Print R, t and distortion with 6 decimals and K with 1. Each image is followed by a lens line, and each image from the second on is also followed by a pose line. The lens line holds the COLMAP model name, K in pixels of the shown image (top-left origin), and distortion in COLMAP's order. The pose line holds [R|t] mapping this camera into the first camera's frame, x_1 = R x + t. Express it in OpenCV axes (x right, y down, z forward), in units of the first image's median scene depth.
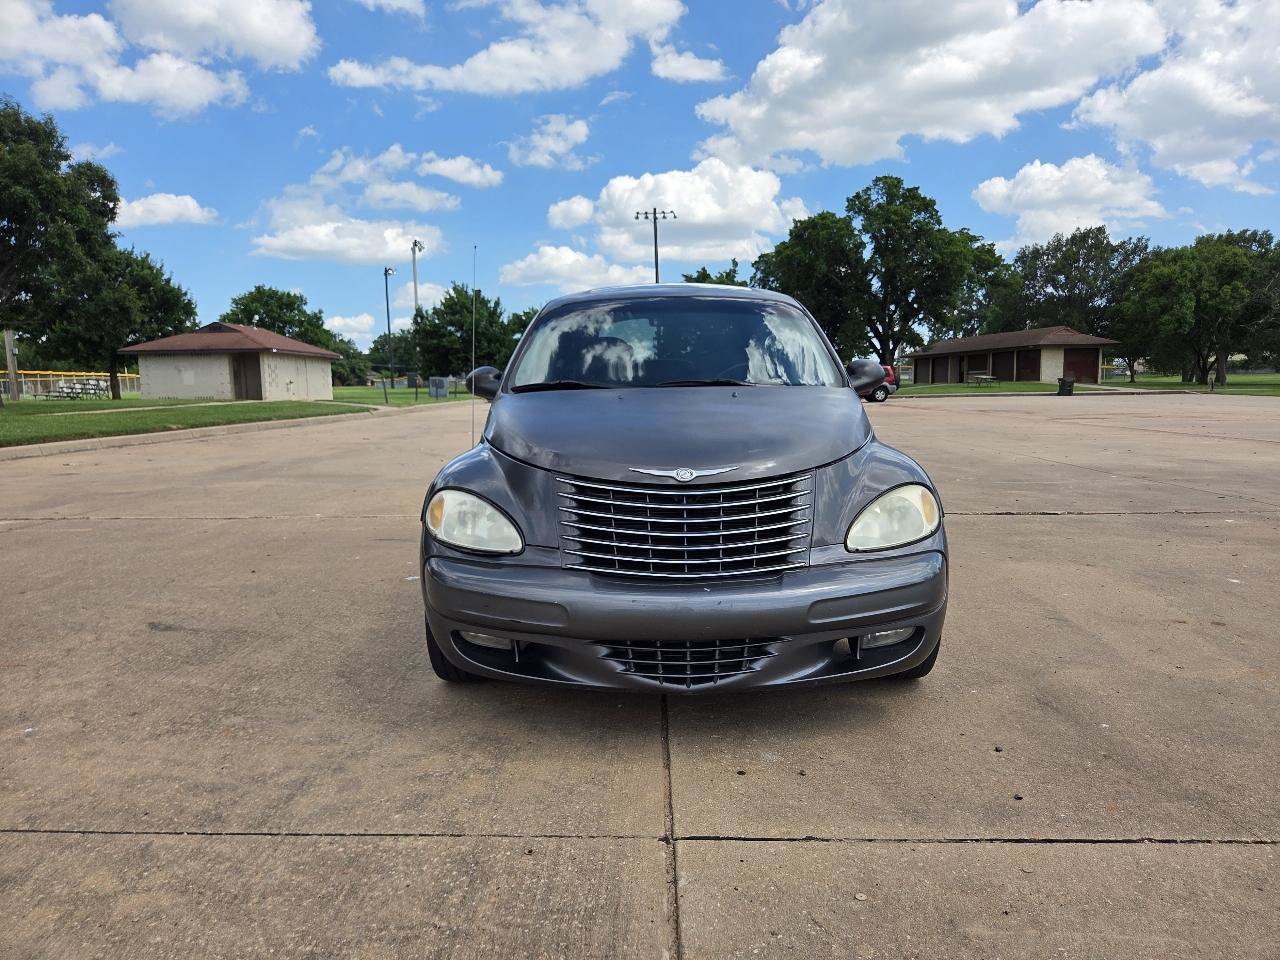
lens RADIAL K [[854.0, 0, 648.1], [0, 854.0, 480.3], [0, 0, 1]] dist [0.059328, -0.054314]
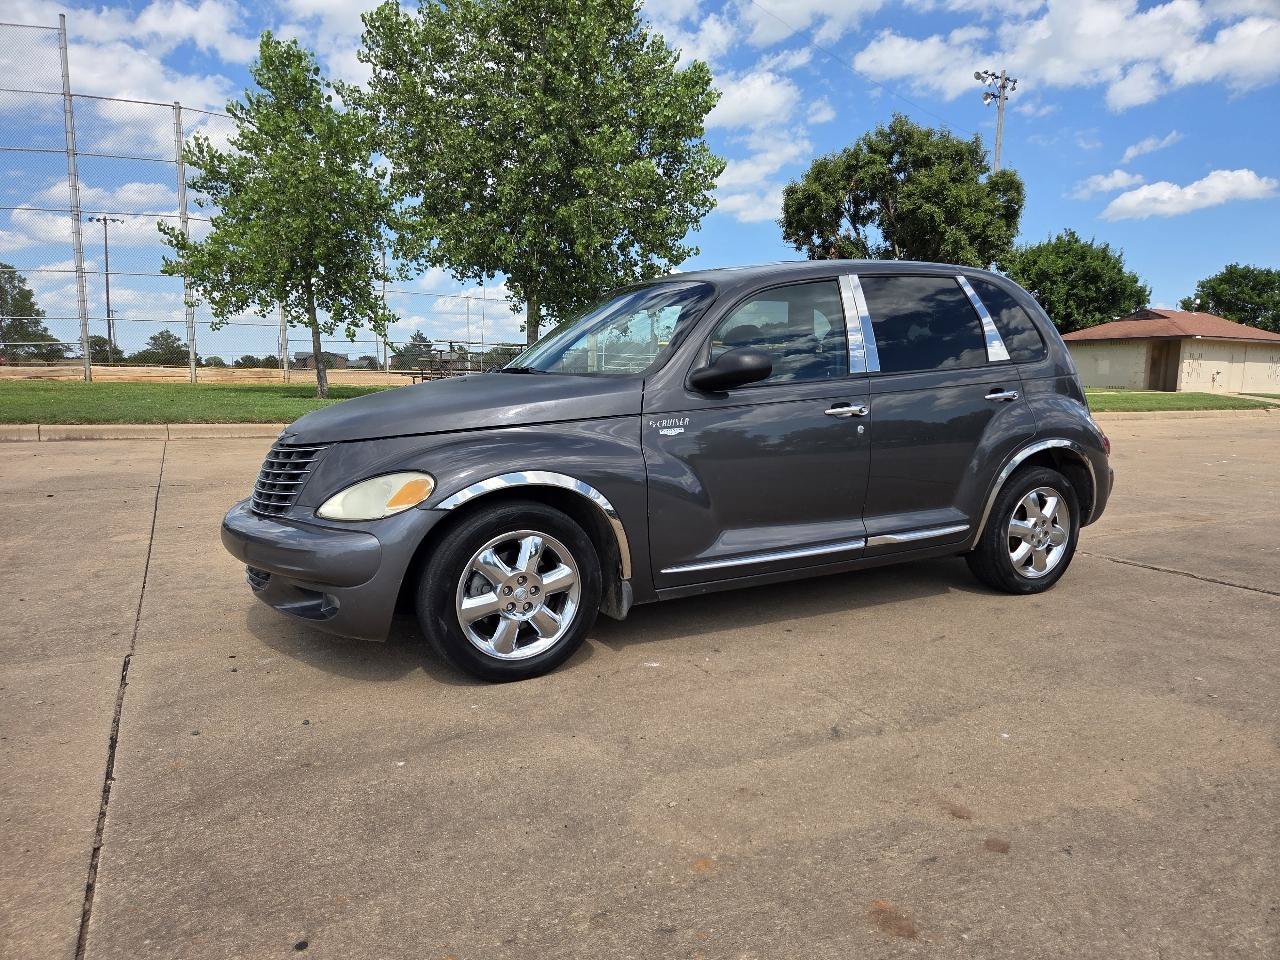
lens RADIAL K [[850.0, 0, 637.4], [0, 850.0, 482.8], [0, 0, 1]] dist [0.061753, -0.054166]
pose [[0.492182, 0.129288, -0.860838, 0.592774], [-0.115452, 0.989868, 0.082657, -0.043313], [0.862802, 0.058703, 0.502122, 0.328433]]
